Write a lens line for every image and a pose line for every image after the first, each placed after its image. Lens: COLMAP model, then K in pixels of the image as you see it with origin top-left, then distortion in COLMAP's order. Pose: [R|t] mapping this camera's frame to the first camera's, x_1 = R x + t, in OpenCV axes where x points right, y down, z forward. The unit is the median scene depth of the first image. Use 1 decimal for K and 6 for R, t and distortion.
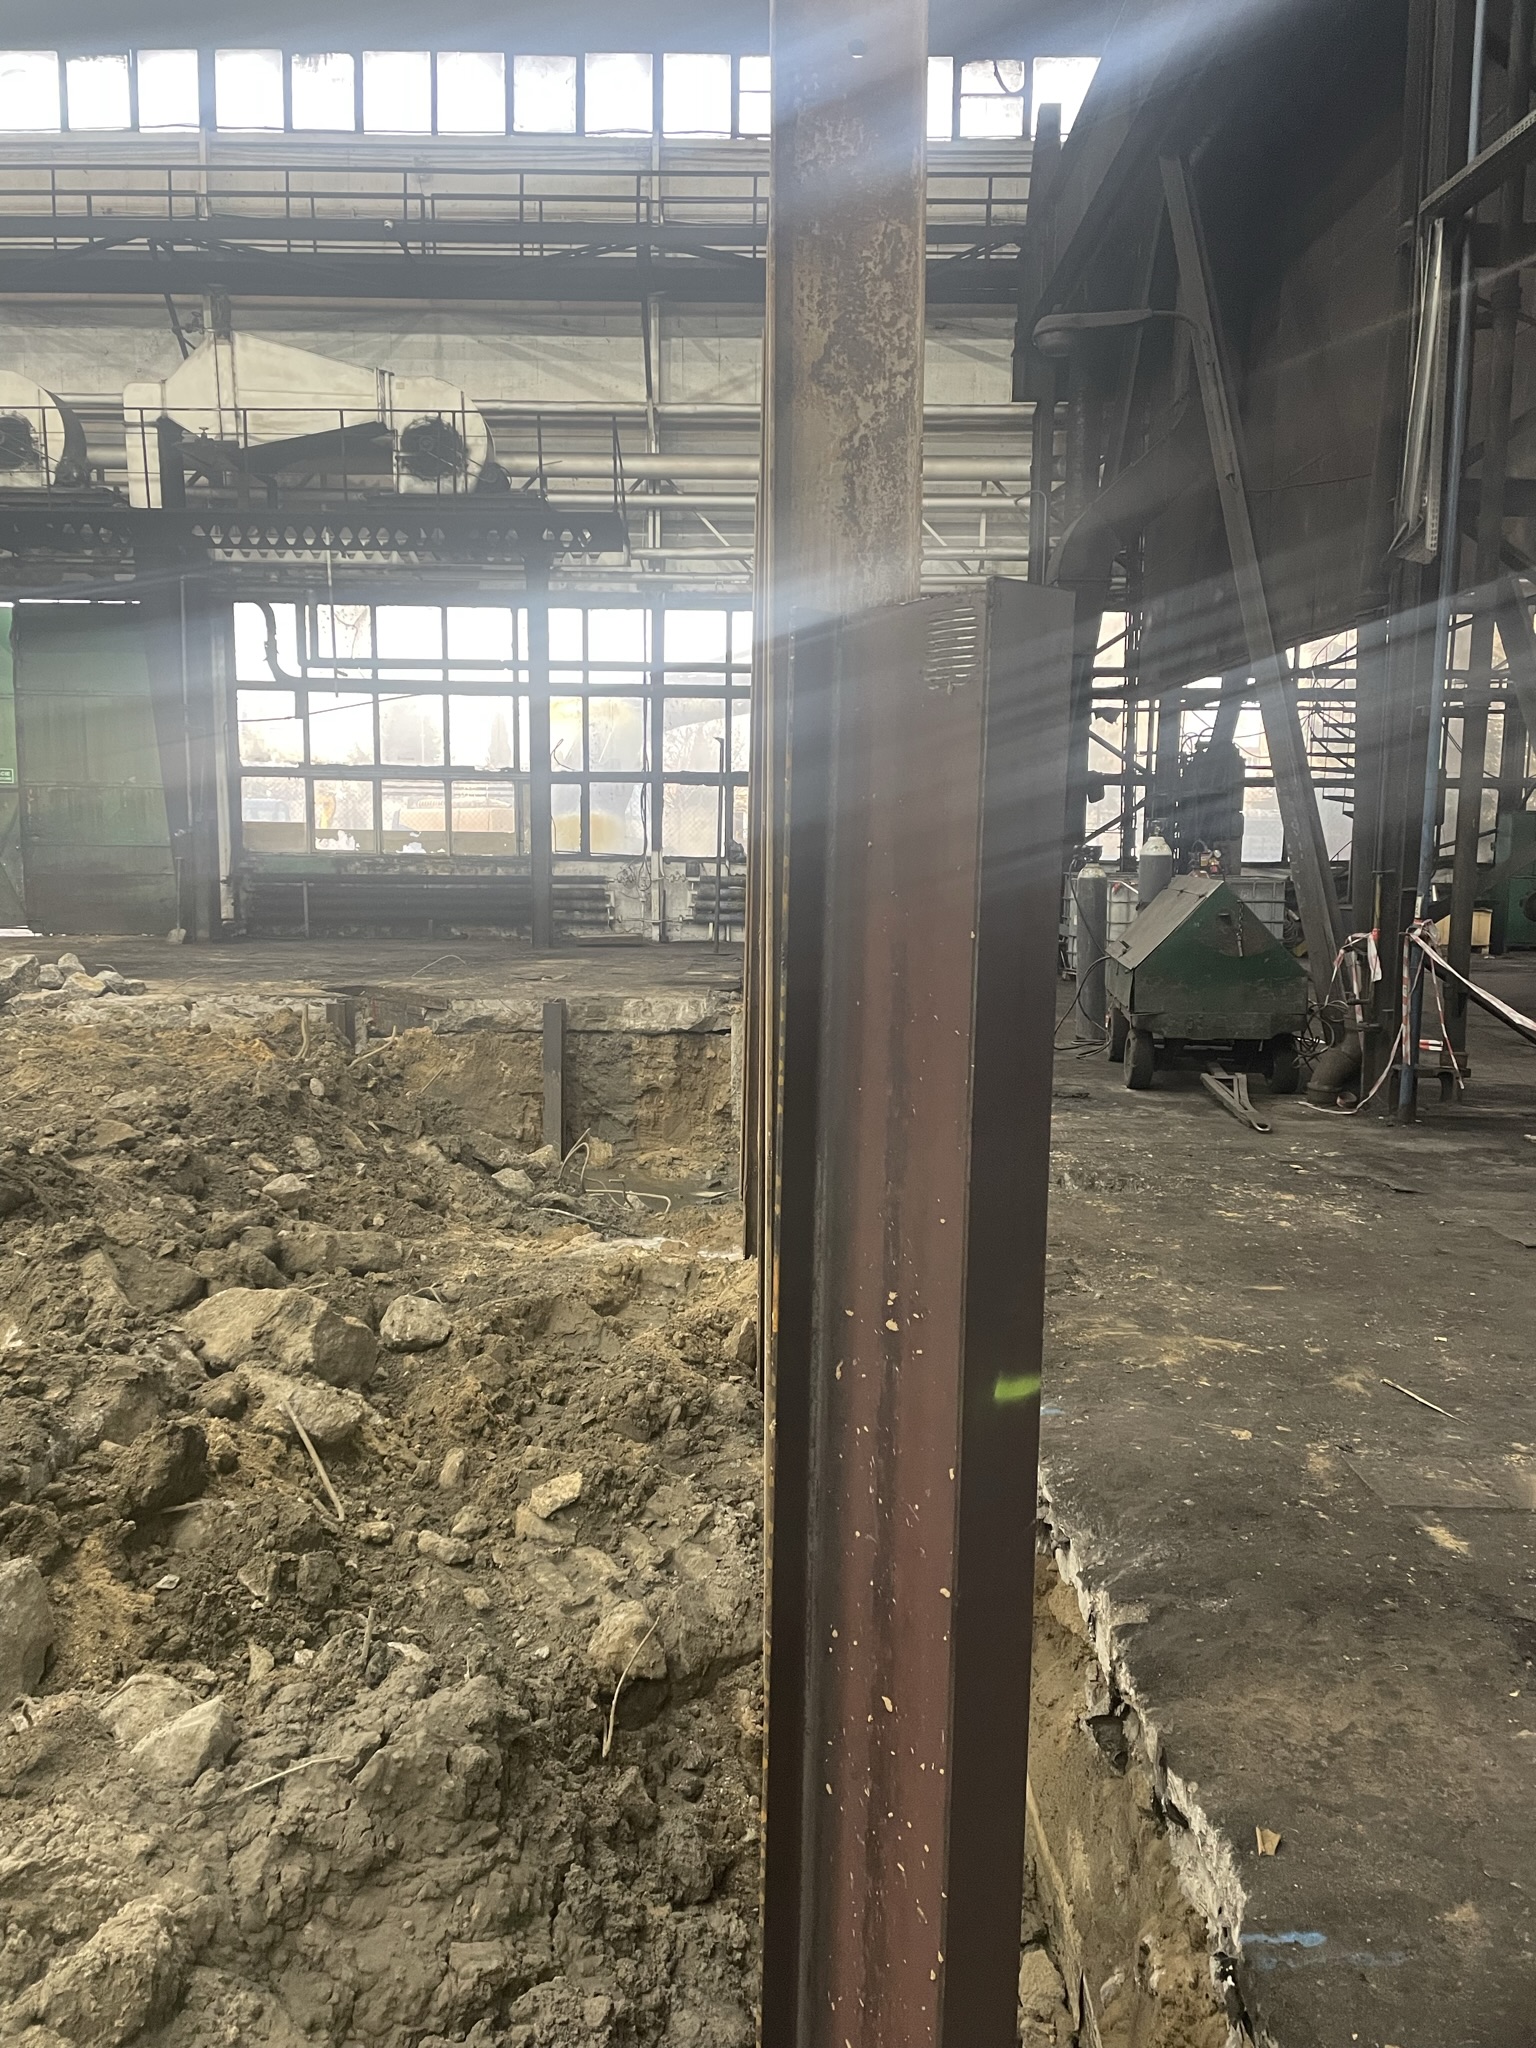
lens RADIAL K [[1519.0, 0, 755.2], [0, 1519.0, 1026.5], [0, 0, 1]] dist [0.093551, -0.109570]
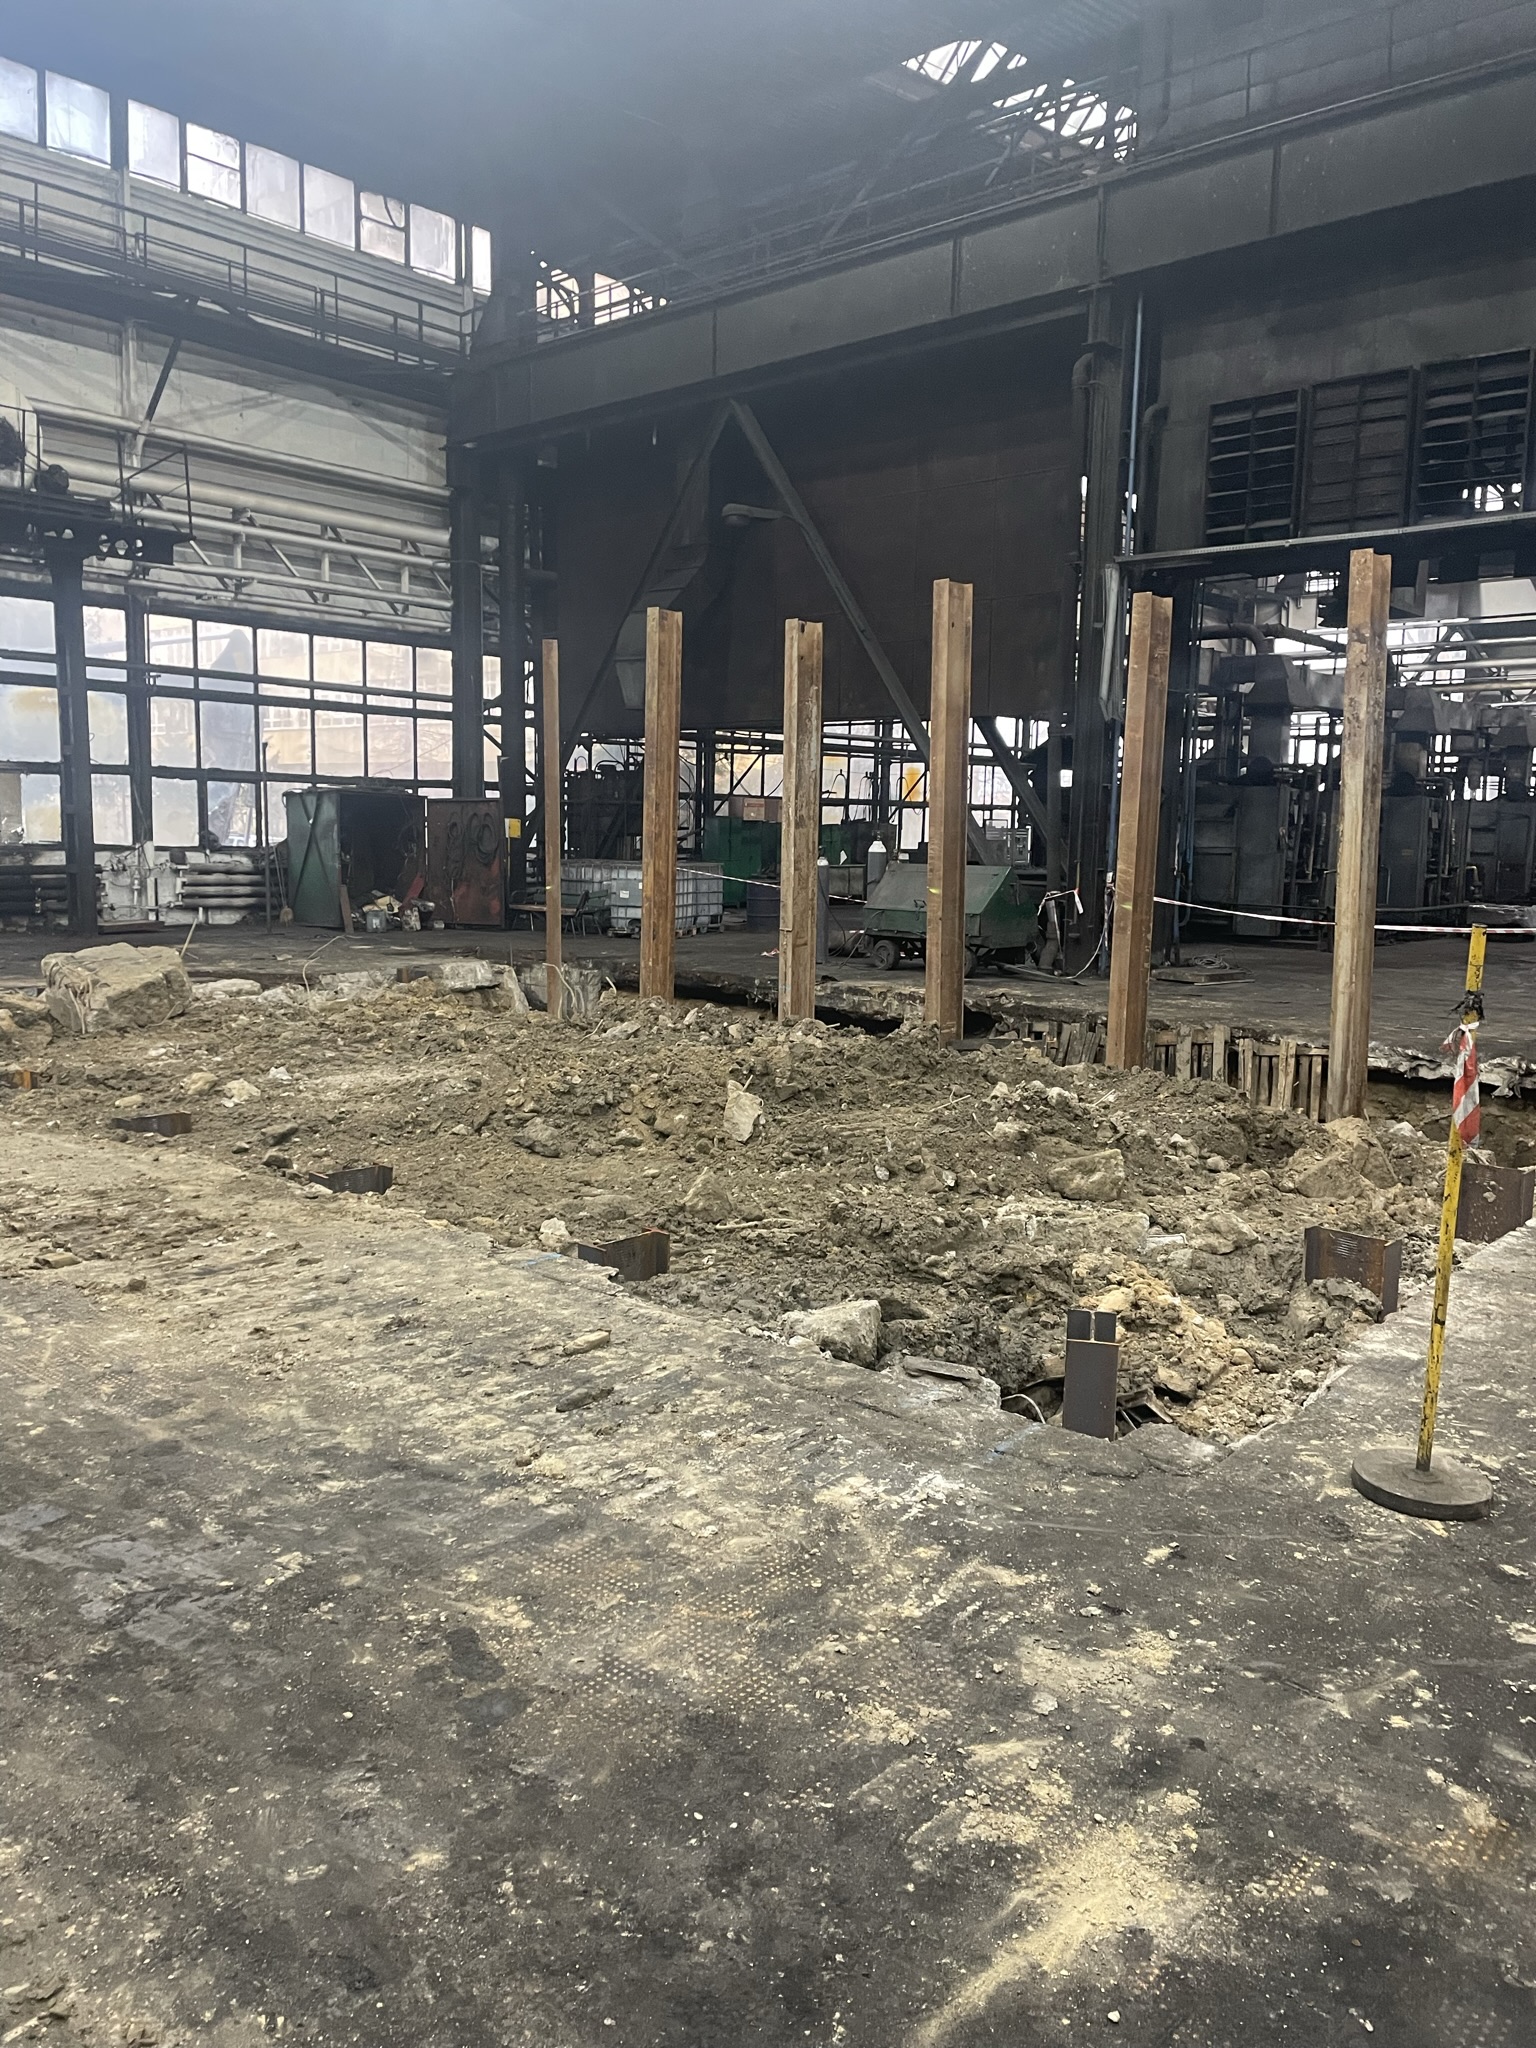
lens RADIAL K [[1540.4, 0, 657.3], [0, 1540.4, 1031.8], [0, 0, 1]] dist [0.087600, -0.130715]
pose [[0.693530, -0.089352, 0.714865, -0.870472], [0.080371, 0.995681, 0.046480, -0.008194], [-0.715931, 0.025219, 0.697716, -0.000503]]
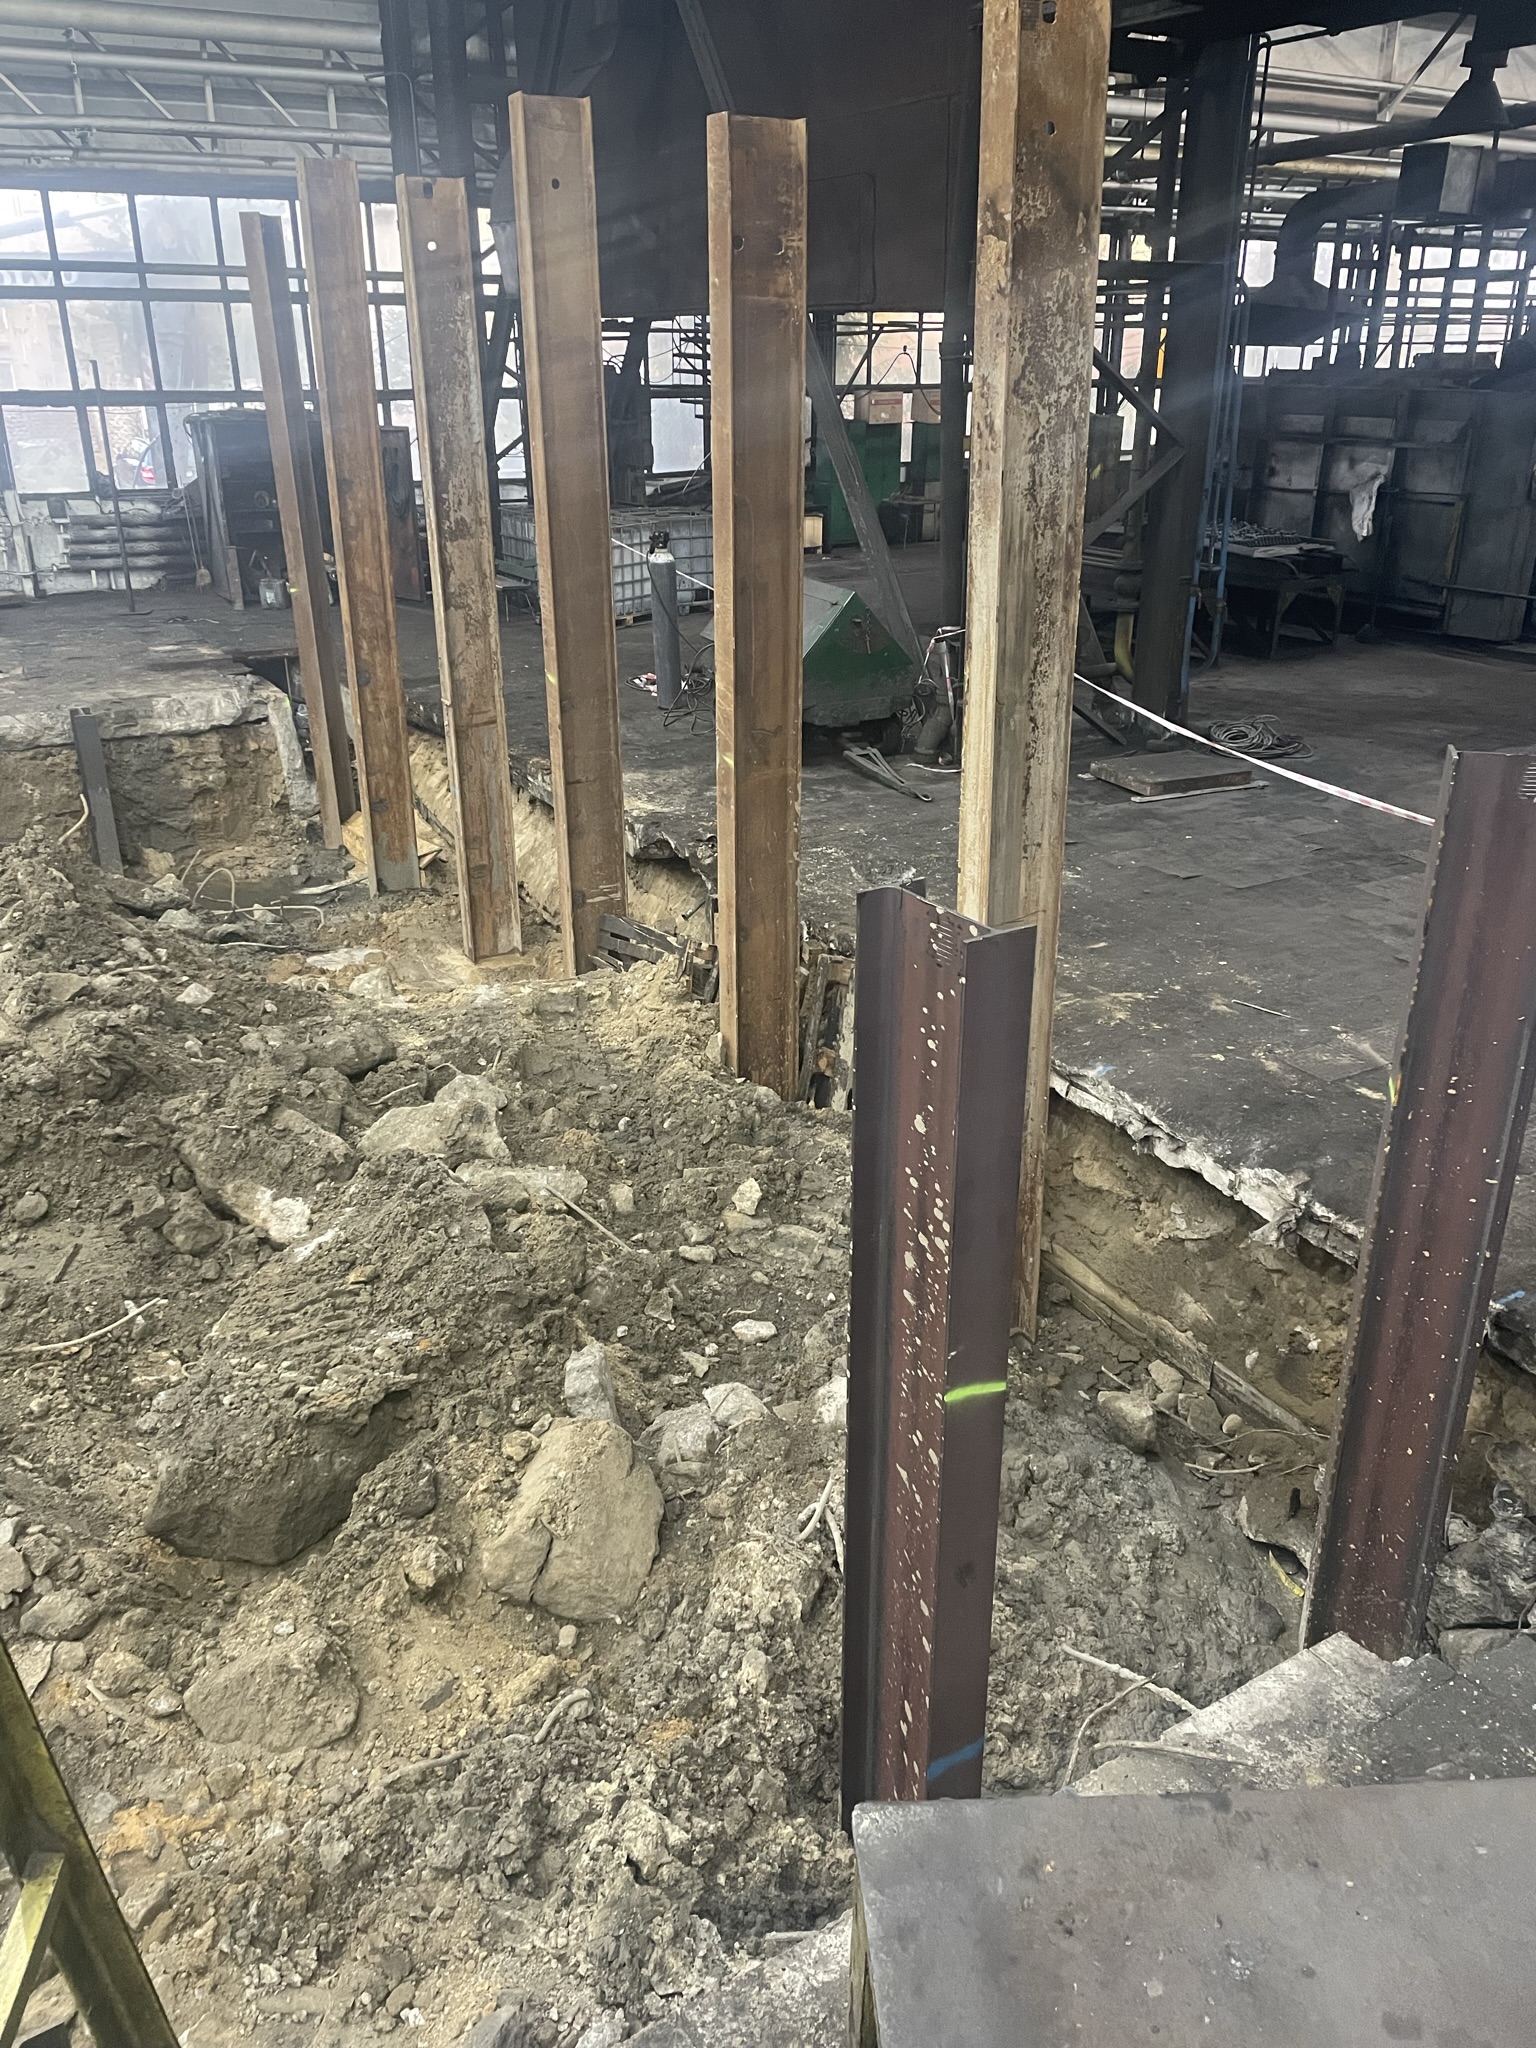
lens RADIAL K [[1519.0, 0, 755.2], [0, 1519.0, 1026.5], [0, 0, 1]] dist [0.093551, -0.109570]
pose [[0.860014, -0.217863, 0.461424, -0.251717], [0.076131, 0.948935, 0.306147, -0.090562], [-0.504559, -0.228162, 0.832684, -0.038072]]
